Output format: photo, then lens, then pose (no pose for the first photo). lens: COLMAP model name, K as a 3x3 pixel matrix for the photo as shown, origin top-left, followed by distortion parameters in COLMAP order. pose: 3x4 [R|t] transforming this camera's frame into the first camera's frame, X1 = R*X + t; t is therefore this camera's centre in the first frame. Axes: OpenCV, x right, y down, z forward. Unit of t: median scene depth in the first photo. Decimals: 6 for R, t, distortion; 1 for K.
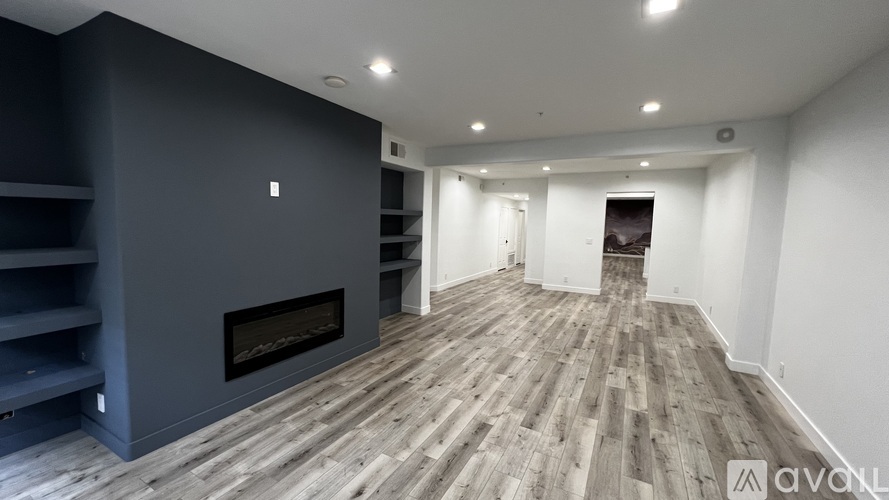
lens RADIAL K [[355.7, 0, 441.4], [0, 355.7, 248.7], [0, 0, 1]] dist [0.000404, 0.000005]
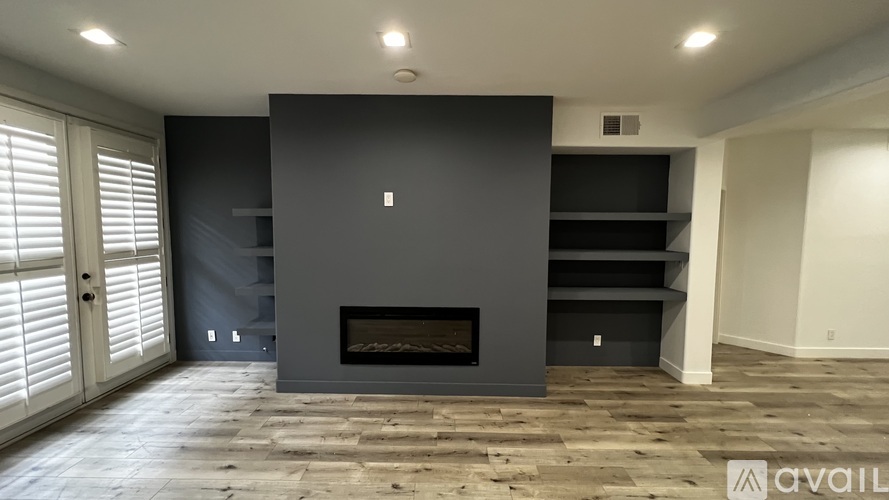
lens RADIAL K [[355.7, 0, 441.4], [0, 355.7, 248.7], [0, 0, 1]] dist [0.000404, 0.000005]
pose [[0.472575, 0.037973, -0.880472, 0.394649], [-0.066596, 0.997753, 0.007287, -0.028622], [0.878771, 0.055192, 0.474042, 0.474135]]
